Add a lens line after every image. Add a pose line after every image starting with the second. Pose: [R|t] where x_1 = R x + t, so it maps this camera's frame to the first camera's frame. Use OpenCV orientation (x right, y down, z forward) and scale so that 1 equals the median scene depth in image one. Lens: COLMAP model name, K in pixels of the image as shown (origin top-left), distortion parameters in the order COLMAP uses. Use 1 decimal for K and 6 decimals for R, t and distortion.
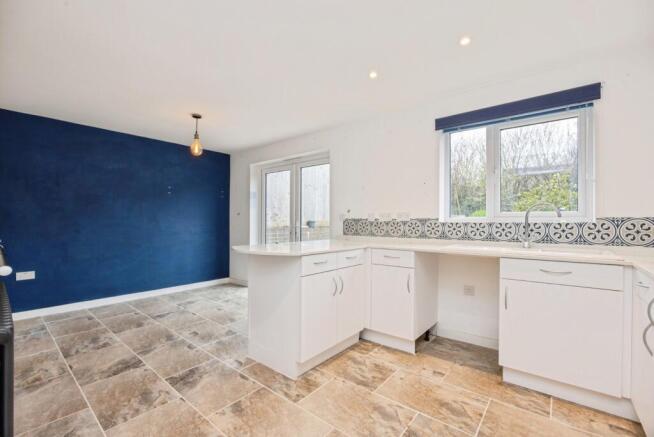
lens RADIAL K [[287.1, 0, 329.7], [0, 287.1, 218.9], [0, 0, 1]] dist [0.001024, -0.000124]
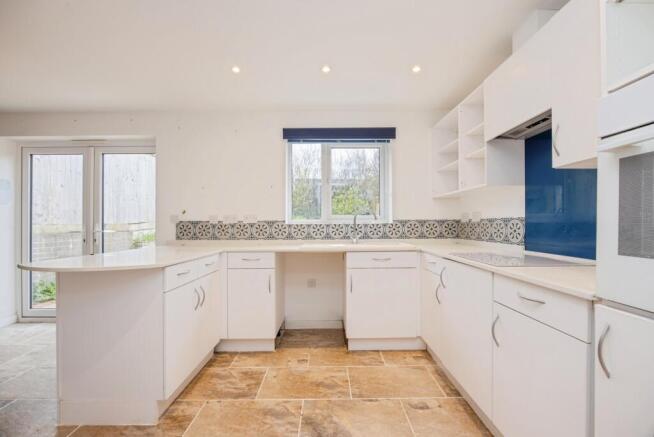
lens RADIAL K [[287.1, 0, 327.9], [0, 287.1, 221.6], [0, 0, 1]] dist [0.001024, -0.000124]
pose [[0.775116, -0.003337, 0.631810, -0.223044], [0.001412, 0.999993, 0.003549, -0.001473], [-0.631817, -0.001859, 0.775115, 0.075589]]
